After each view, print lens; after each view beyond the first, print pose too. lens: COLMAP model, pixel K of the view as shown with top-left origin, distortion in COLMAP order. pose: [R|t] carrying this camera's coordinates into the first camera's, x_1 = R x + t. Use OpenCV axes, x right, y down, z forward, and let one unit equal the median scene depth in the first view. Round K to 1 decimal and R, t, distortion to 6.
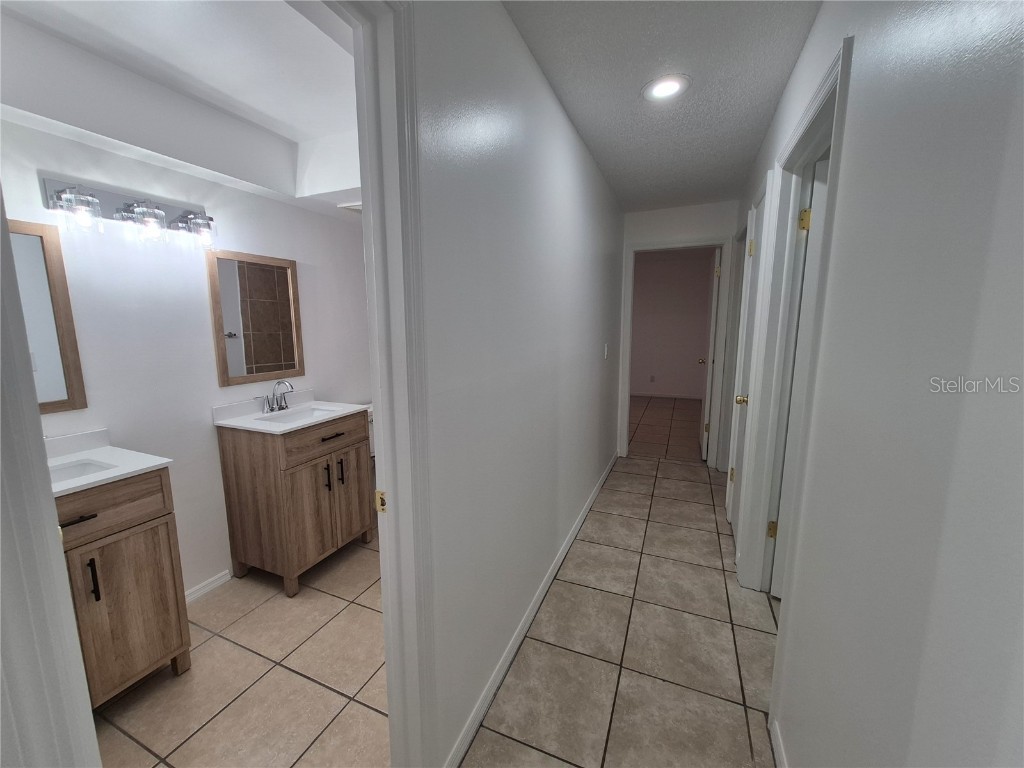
lens RADIAL K [[400.9, 0, 514.7], [0, 400.9, 378.9], [0, 0, 1]] dist [0.009446, -0.003171]
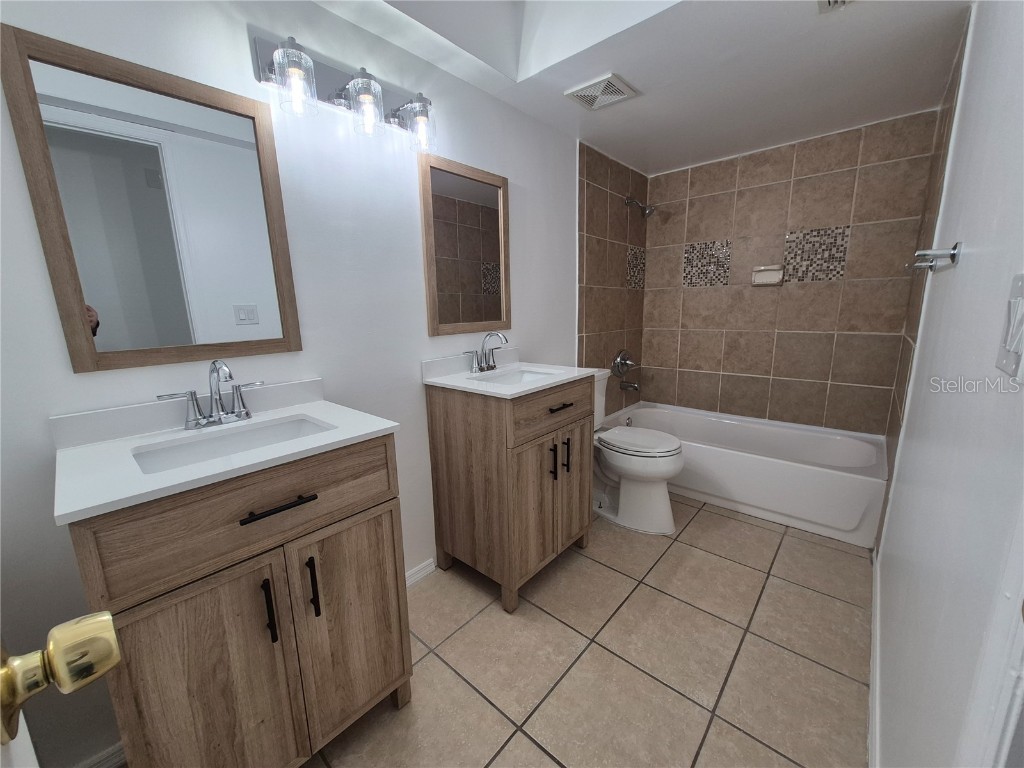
lens RADIAL K [[400.9, 0, 509.9], [0, 400.9, 383.0], [0, 0, 1]] dist [0.009446, -0.003171]
pose [[0.947044, 0.041339, -0.318433, -0.356457], [-0.023965, 0.998012, 0.058289, 0.068142], [0.320209, -0.047571, 0.946152, 0.324422]]
